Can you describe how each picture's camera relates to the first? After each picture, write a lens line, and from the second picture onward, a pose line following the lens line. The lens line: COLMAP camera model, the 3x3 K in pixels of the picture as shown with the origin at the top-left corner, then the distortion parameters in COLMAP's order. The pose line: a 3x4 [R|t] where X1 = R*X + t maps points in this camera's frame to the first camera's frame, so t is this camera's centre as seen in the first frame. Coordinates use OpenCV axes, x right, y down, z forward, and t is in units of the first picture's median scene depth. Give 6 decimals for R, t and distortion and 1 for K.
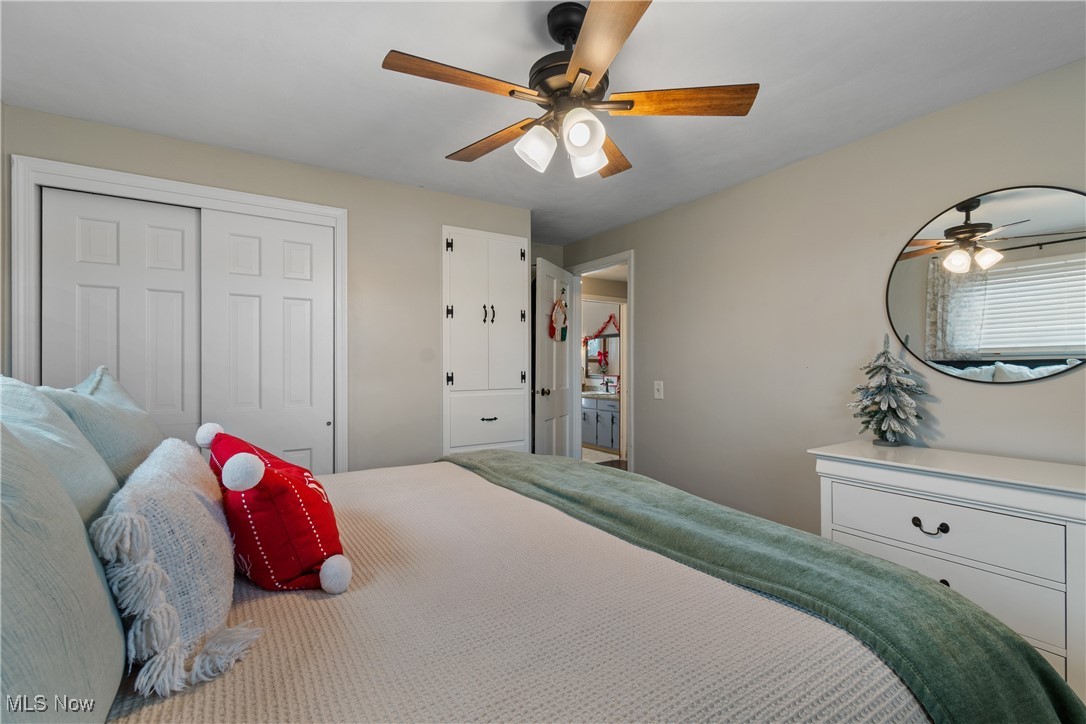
lens RADIAL K [[477.2, 0, 541.5], [0, 477.2, 366.4], [0, 0, 1]] dist [0.006845, -0.003374]
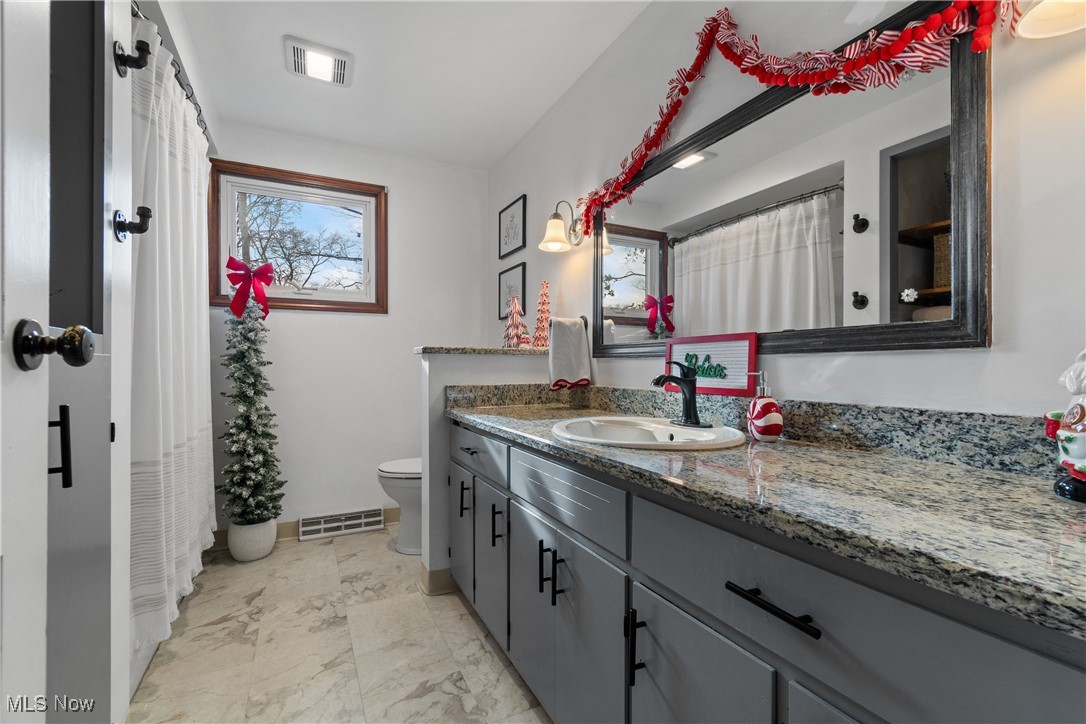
lens RADIAL K [[477.2, 0, 543.4], [0, 477.2, 364.1], [0, 0, 1]] dist [0.006845, -0.003374]
pose [[0.995134, 0.001849, -0.098513, 0.091099], [-0.002112, 0.999994, -0.002564, 0.028586], [0.098507, 0.002760, 0.995133, 0.747417]]
